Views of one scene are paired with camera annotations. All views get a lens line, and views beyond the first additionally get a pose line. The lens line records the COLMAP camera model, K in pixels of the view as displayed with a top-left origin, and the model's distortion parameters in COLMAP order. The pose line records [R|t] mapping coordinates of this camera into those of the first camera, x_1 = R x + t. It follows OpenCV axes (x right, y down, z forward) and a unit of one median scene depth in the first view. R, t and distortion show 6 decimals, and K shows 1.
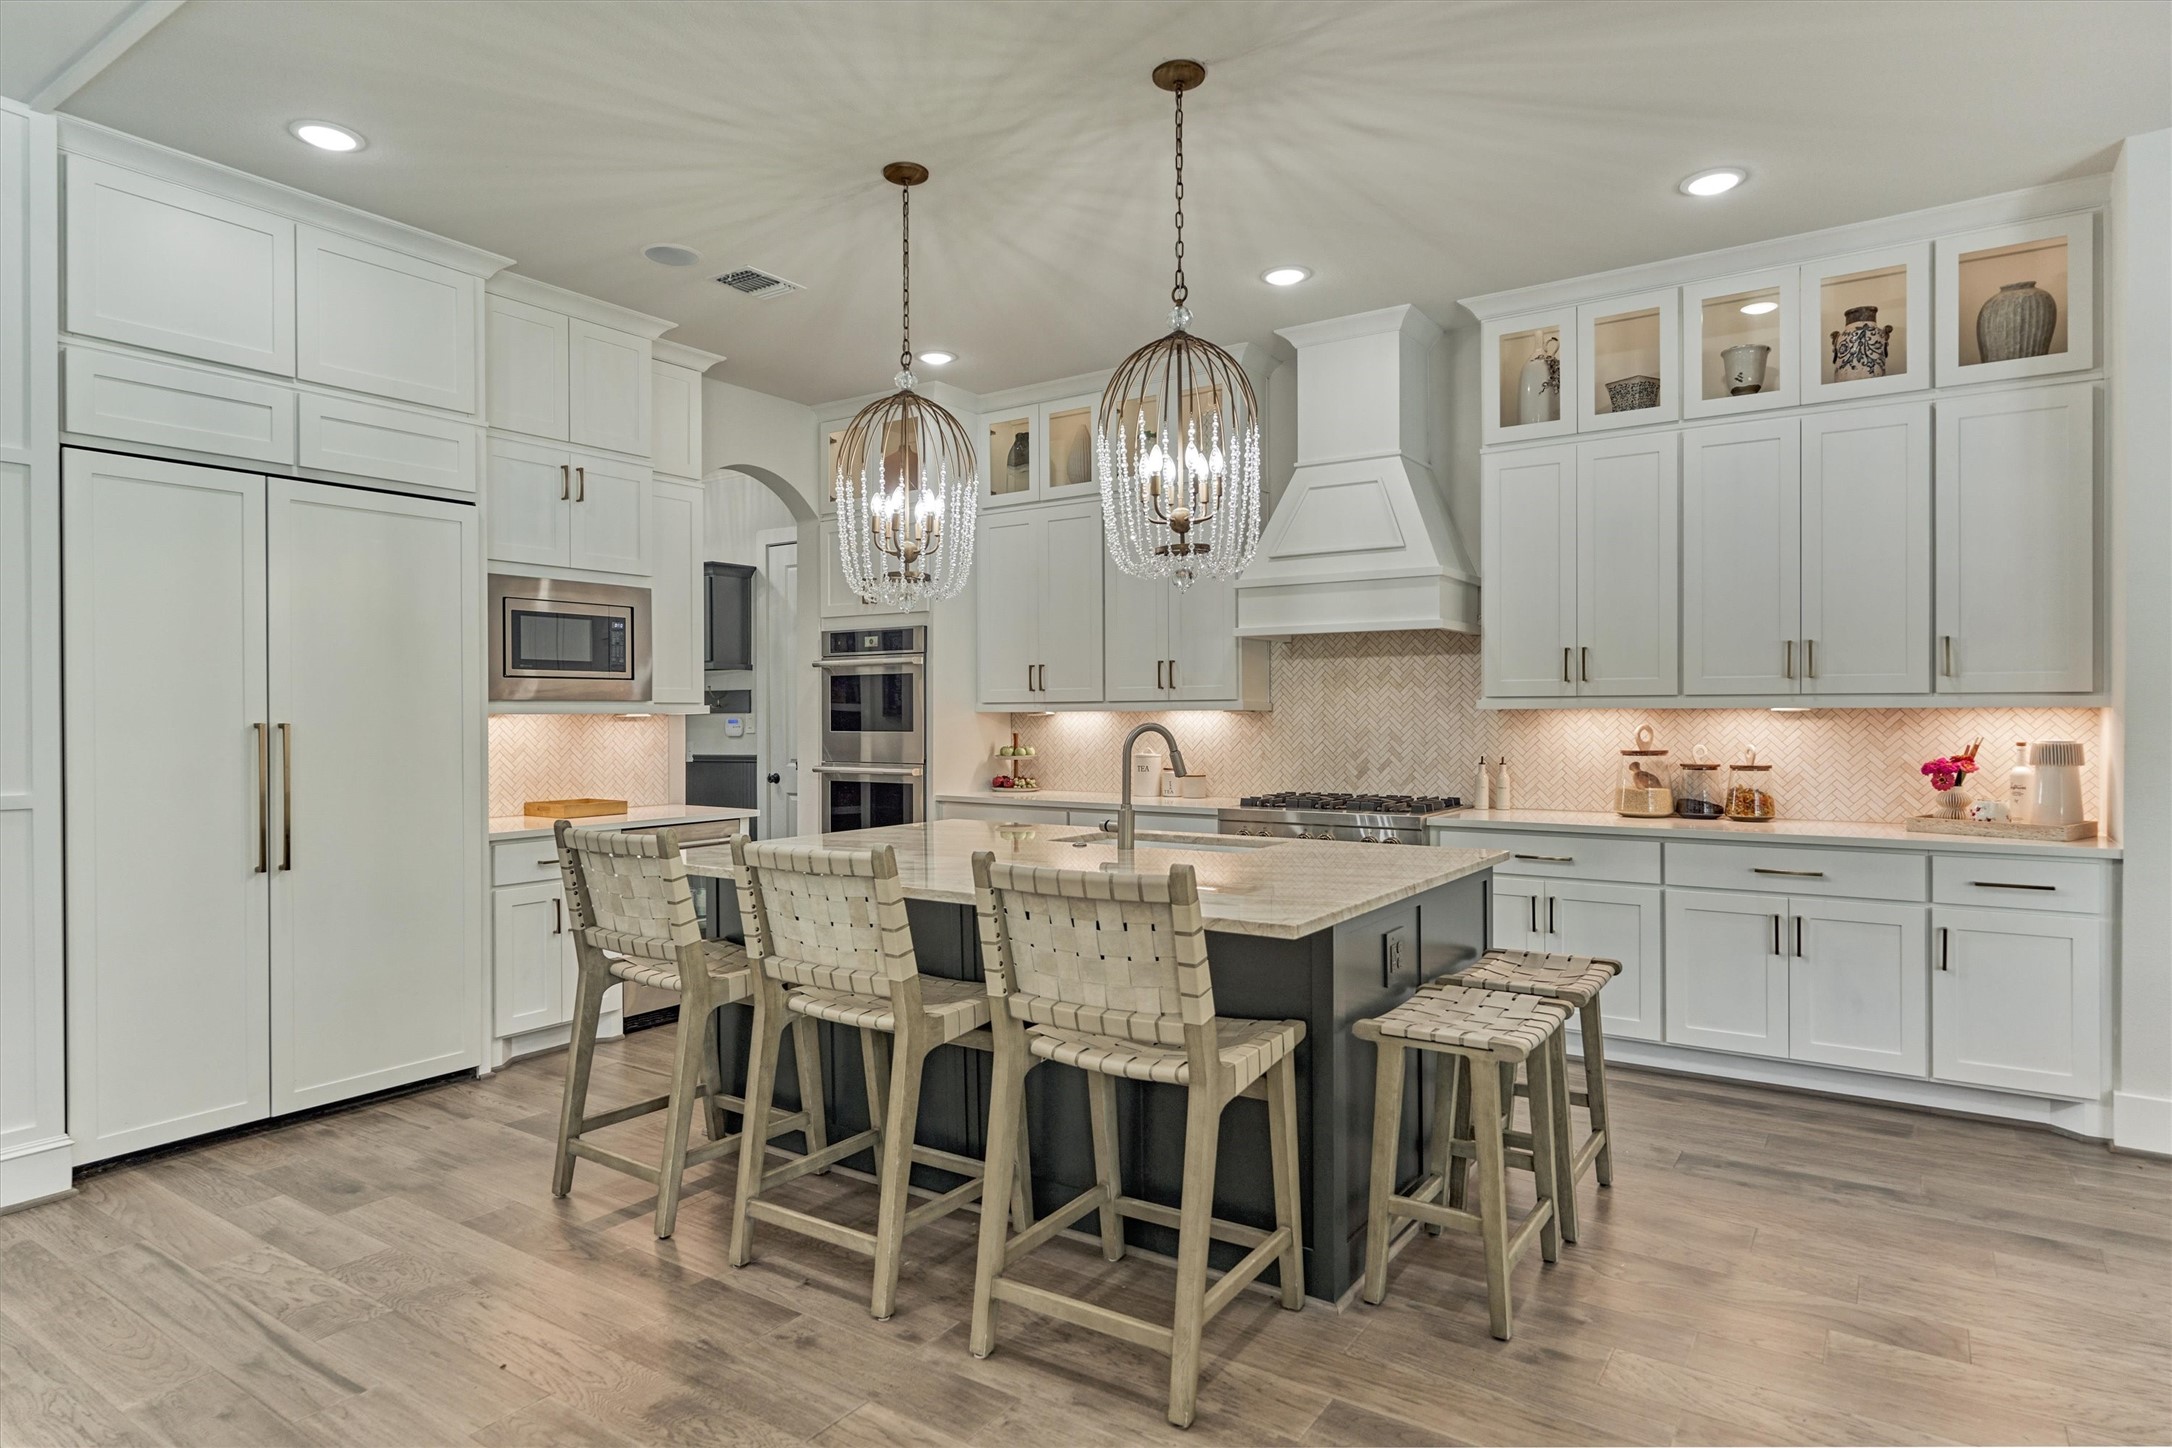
lens RADIAL K [[1215.7, 0, 1083.9], [0, 1215.7, 715.0], [0, 0, 1]] dist [0.000860, 0.000462]
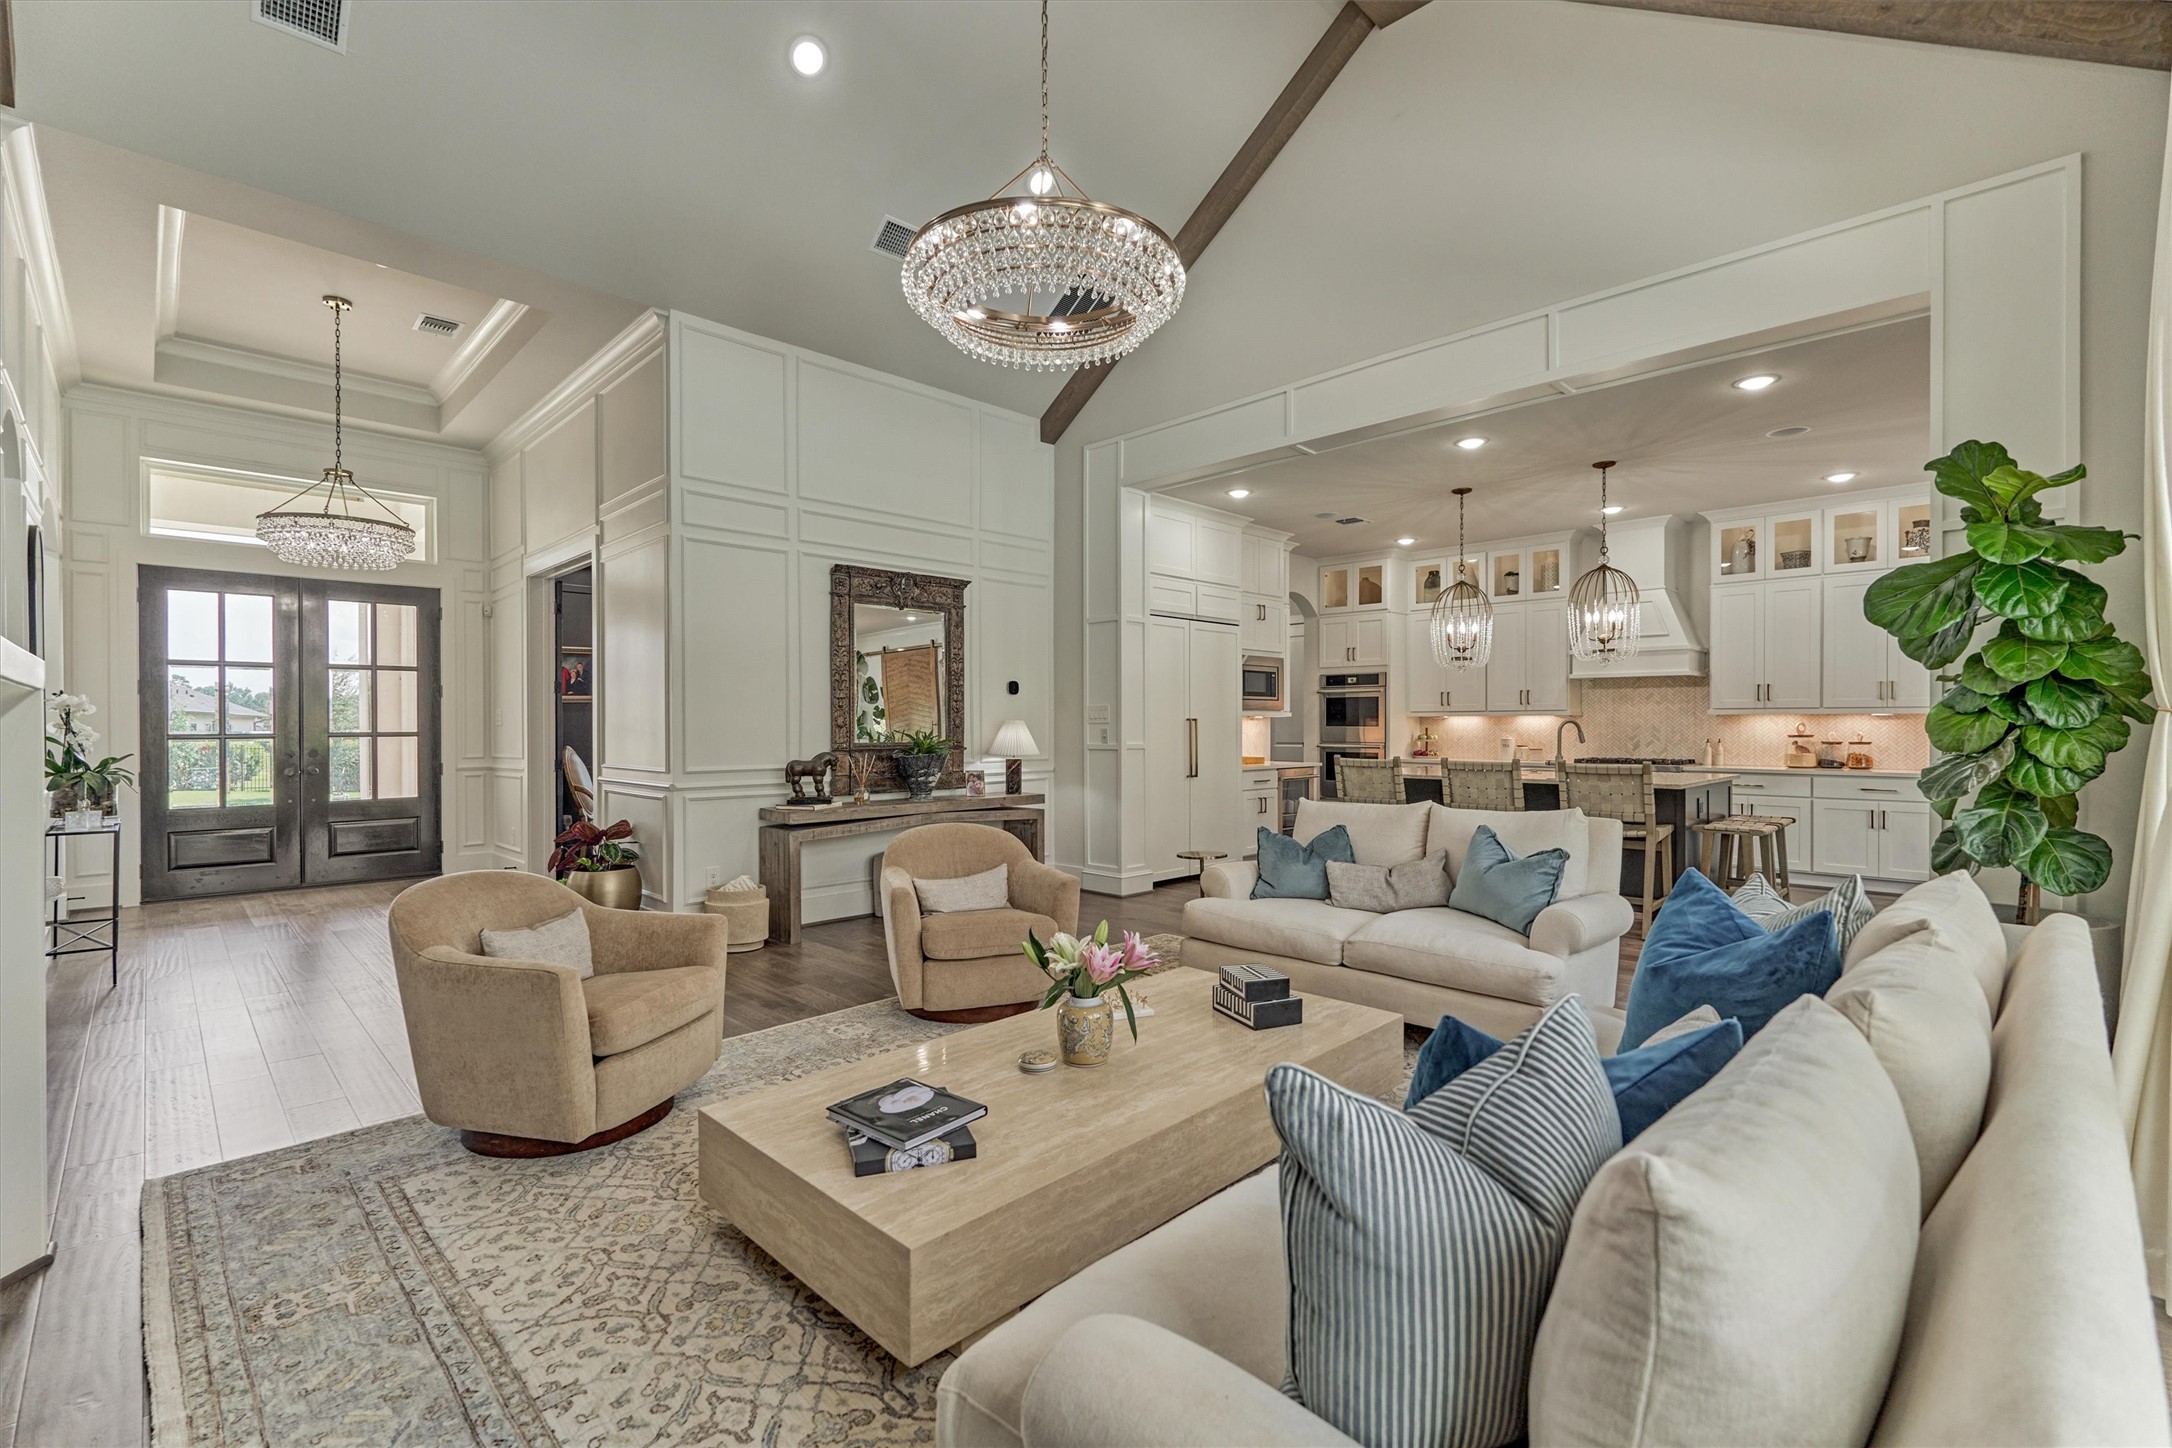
lens RADIAL K [[955.1, 0, 1087.2], [0, 955.1, 726.6], [0, 0, 1]] dist [-0.000624, -0.001654]
pose [[0.982069, 0.003605, -0.188487, -0.399172], [-0.002927, 0.999988, 0.003872, 0.012451], [0.188499, -0.003251, 0.982068, -0.769642]]
